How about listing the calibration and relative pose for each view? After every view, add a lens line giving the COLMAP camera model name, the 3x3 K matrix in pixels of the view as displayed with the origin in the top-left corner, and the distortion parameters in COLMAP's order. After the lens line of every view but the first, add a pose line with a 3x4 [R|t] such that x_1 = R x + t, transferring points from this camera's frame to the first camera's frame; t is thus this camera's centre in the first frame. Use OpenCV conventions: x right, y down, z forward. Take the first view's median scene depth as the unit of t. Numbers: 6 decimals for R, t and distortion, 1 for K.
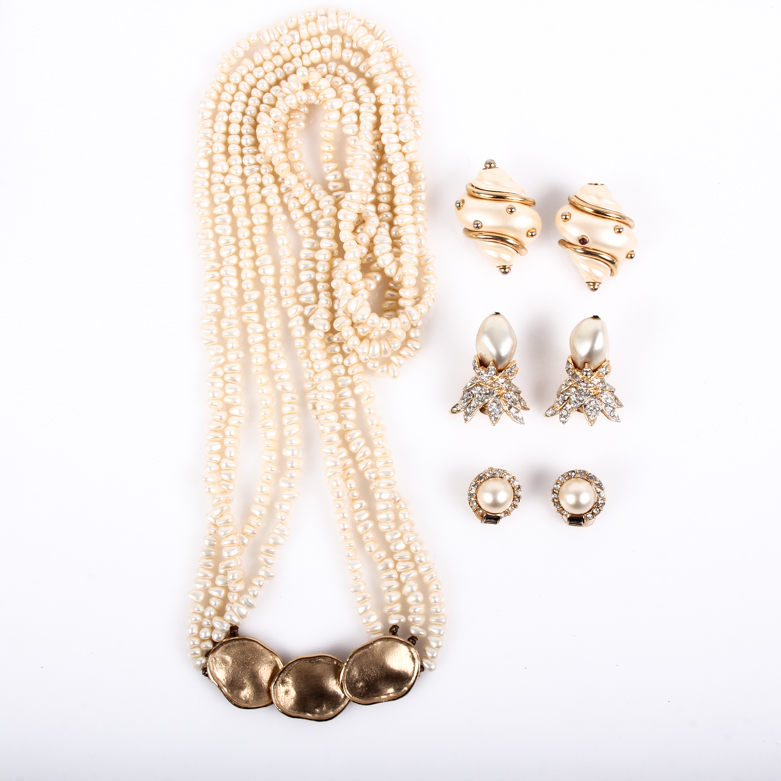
lens RADIAL K [[1372.7, 0, 390.5], [0, 1372.7, 390.5], [0, 0, 1]] dist [-0.094232, 0.035357]
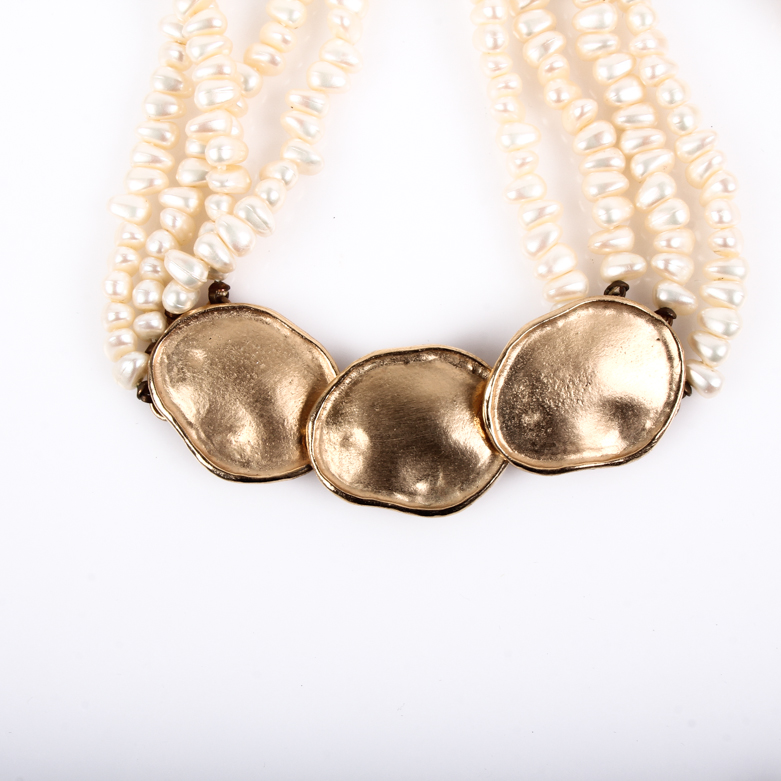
lens RADIAL K [[1372.7, 0, 390.5], [0, 1372.7, 390.5], [0, 0, 1]] dist [-0.094232, 0.035357]
pose [[0.999490, 0.015523, -0.027902, -0.051385], [-0.016686, 0.998980, -0.041959, 0.219382], [0.027222, 0.042404, 0.998730, 0.592954]]
